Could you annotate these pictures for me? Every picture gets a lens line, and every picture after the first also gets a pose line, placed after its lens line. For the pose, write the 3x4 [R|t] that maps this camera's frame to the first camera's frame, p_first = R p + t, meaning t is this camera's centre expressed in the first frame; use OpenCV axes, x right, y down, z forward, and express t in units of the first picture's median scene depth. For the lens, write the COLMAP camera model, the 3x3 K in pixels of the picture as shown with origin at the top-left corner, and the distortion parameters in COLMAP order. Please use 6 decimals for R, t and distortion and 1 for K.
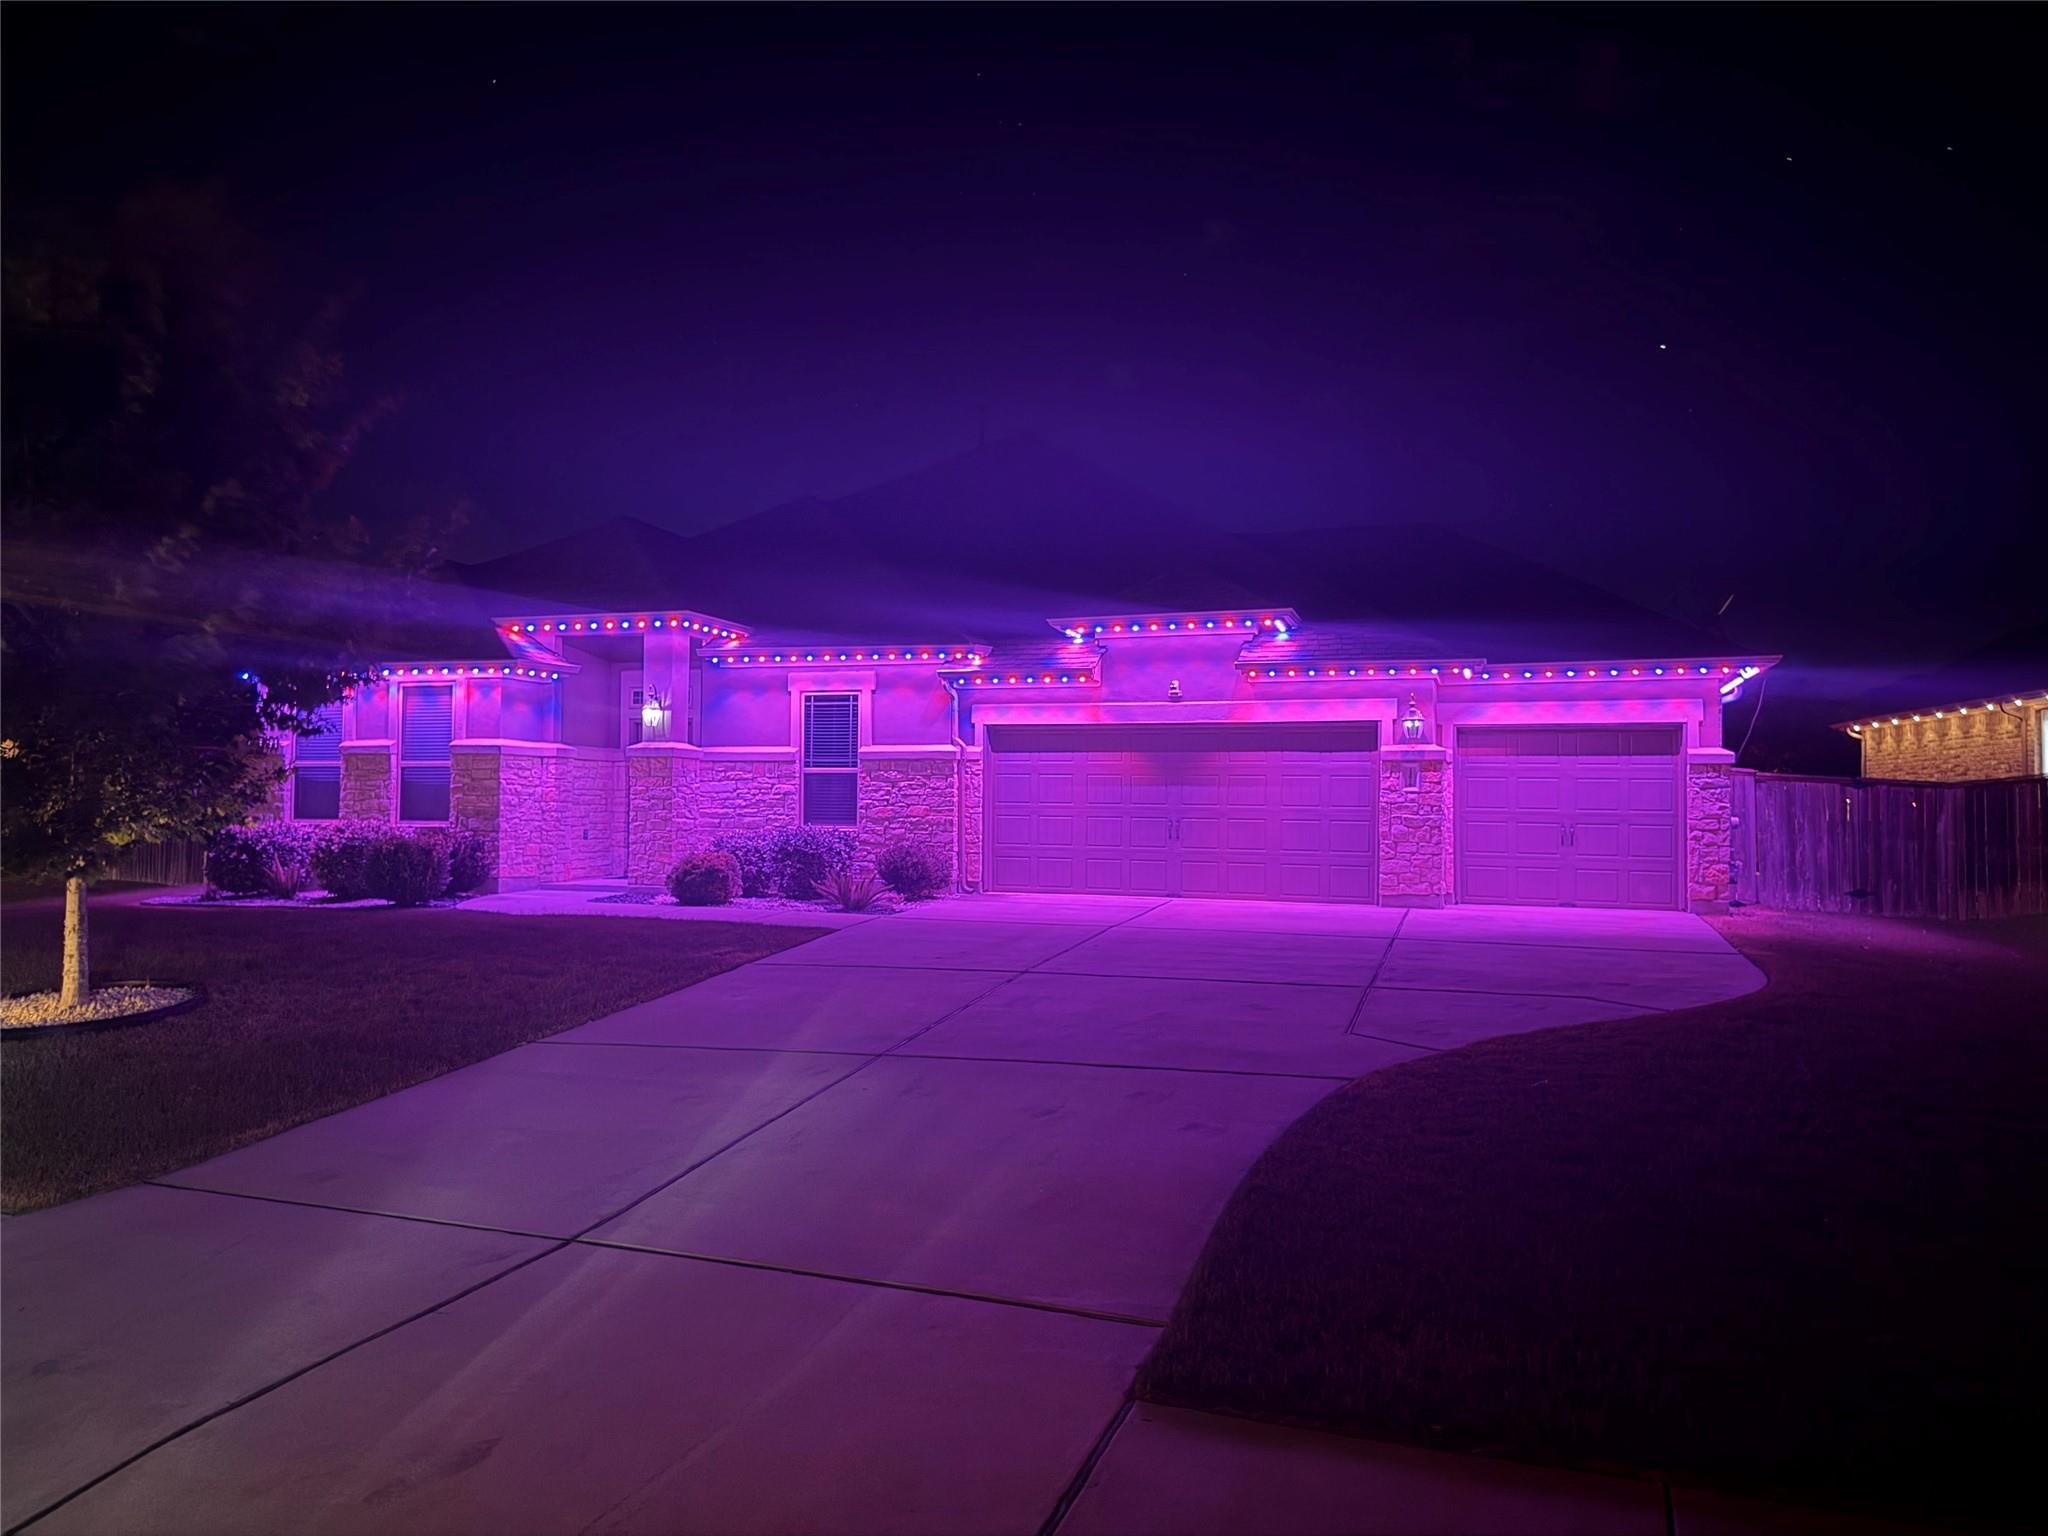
lens RADIAL K [[1416.3, 0, 922.9], [0, 1416.3, 724.5], [0, 0, 1]] dist [0.050519, -0.080932]
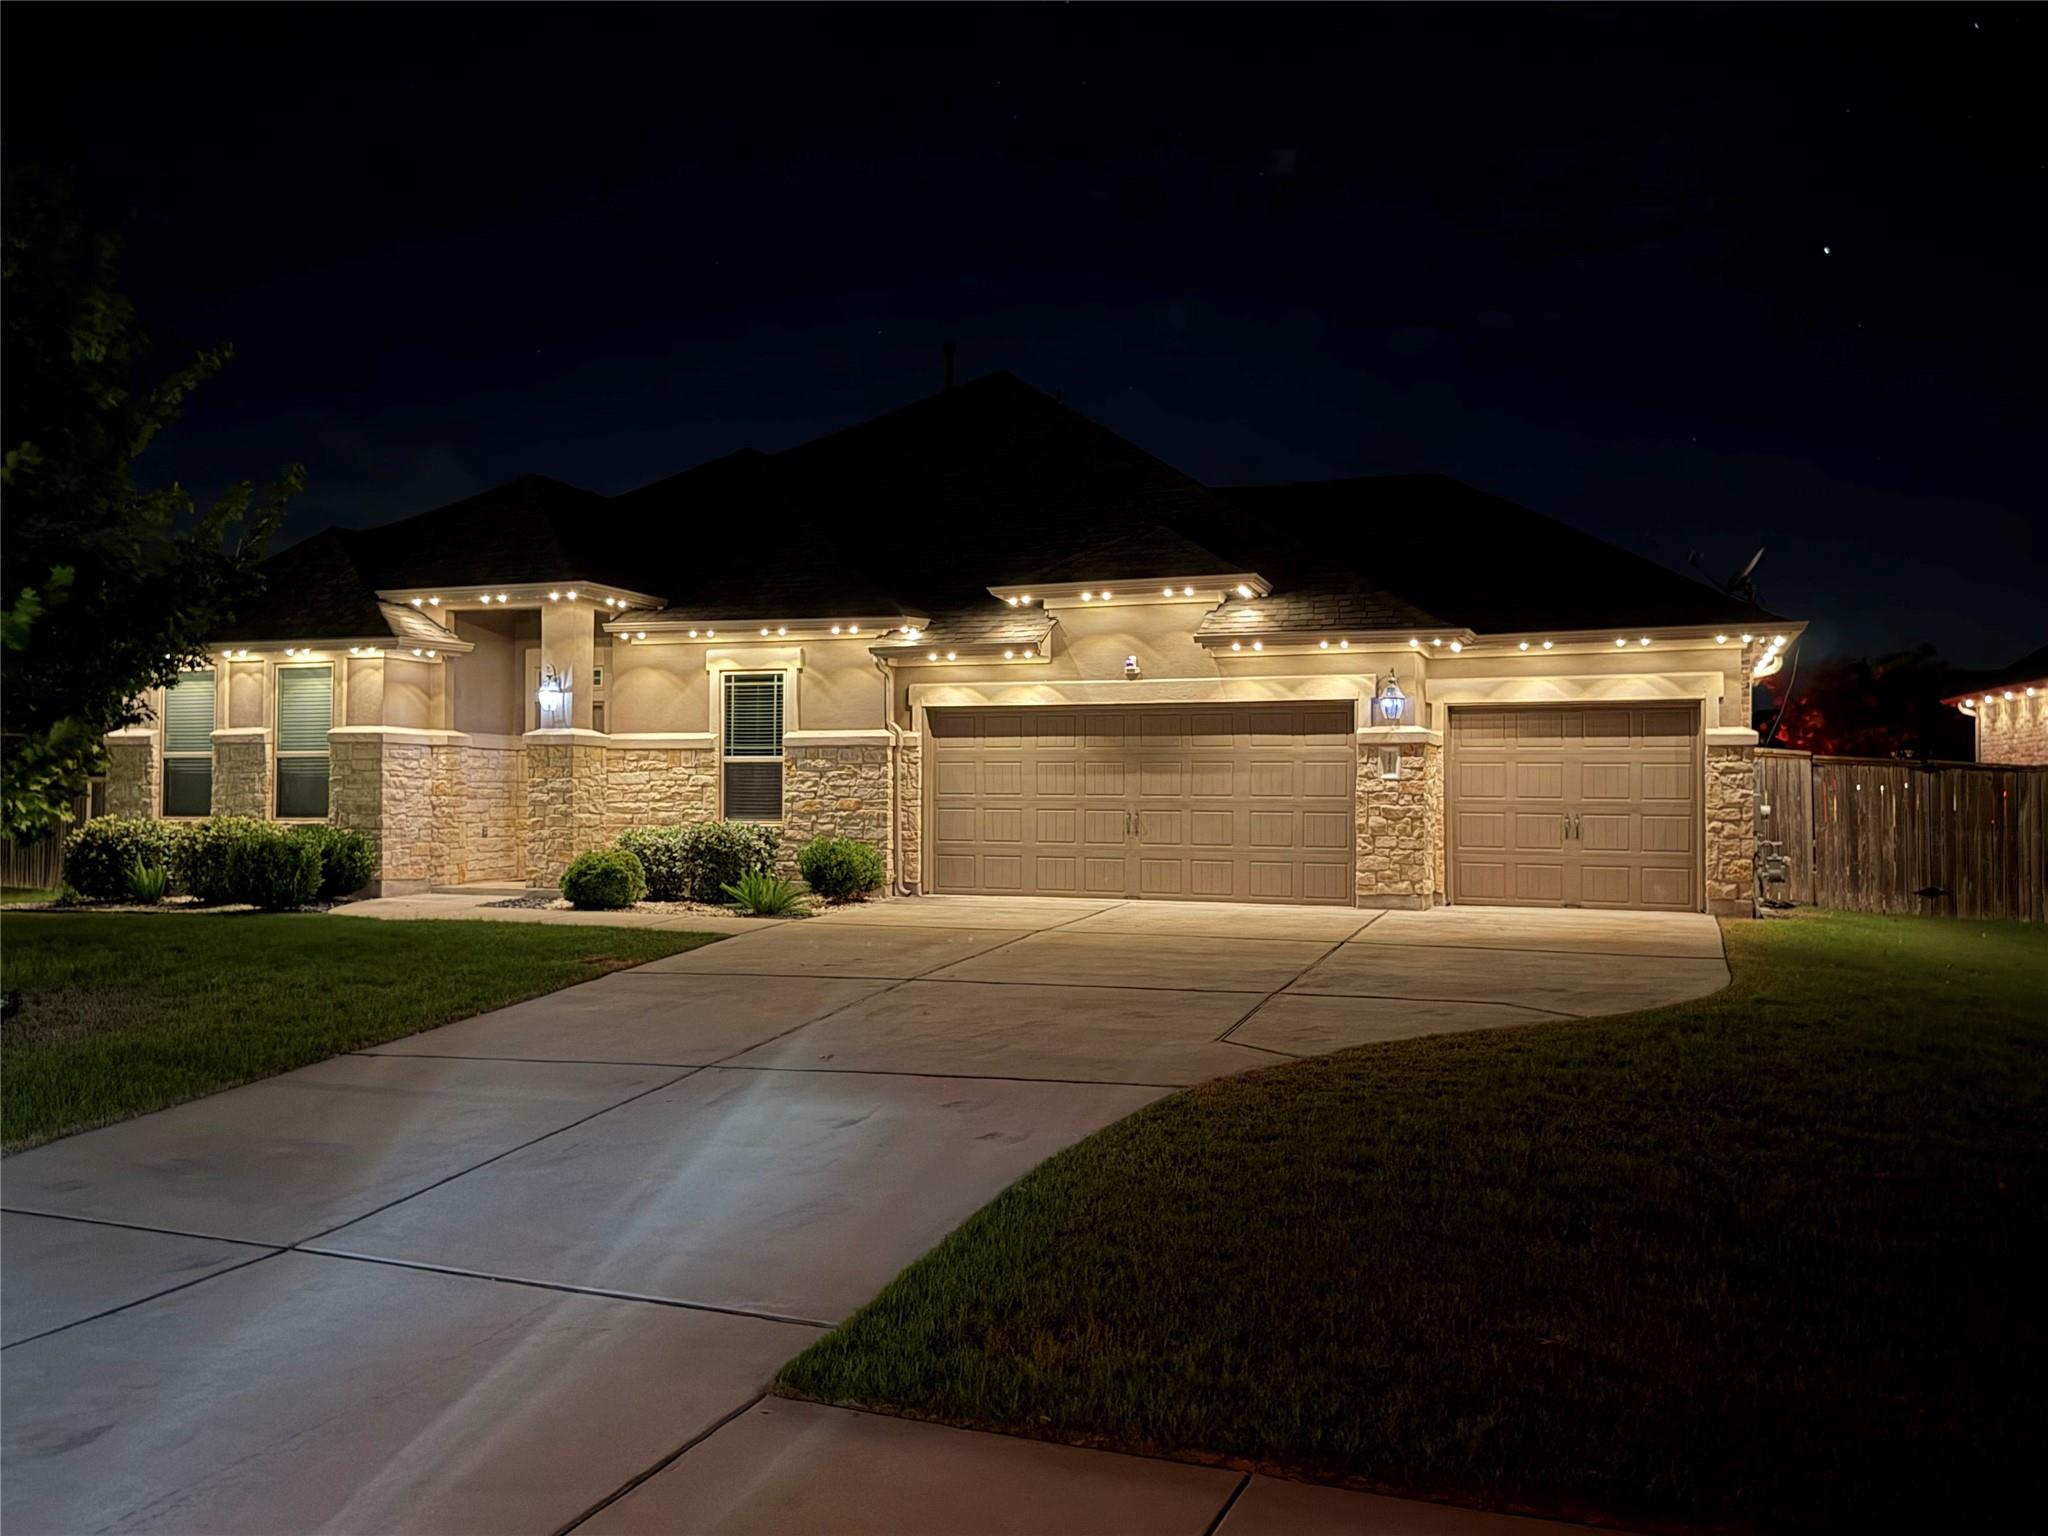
lens RADIAL K [[1681.9, 0, 1024.0], [0, 1681.9, 768.0], [0, 0, 1]] dist [0.048059, -0.062702]
pose [[0.999558, -0.005425, -0.029241, 0.138720], [0.006493, 0.999311, 0.036550, 0.000343], [0.029023, -0.036724, 0.998904, -0.054827]]
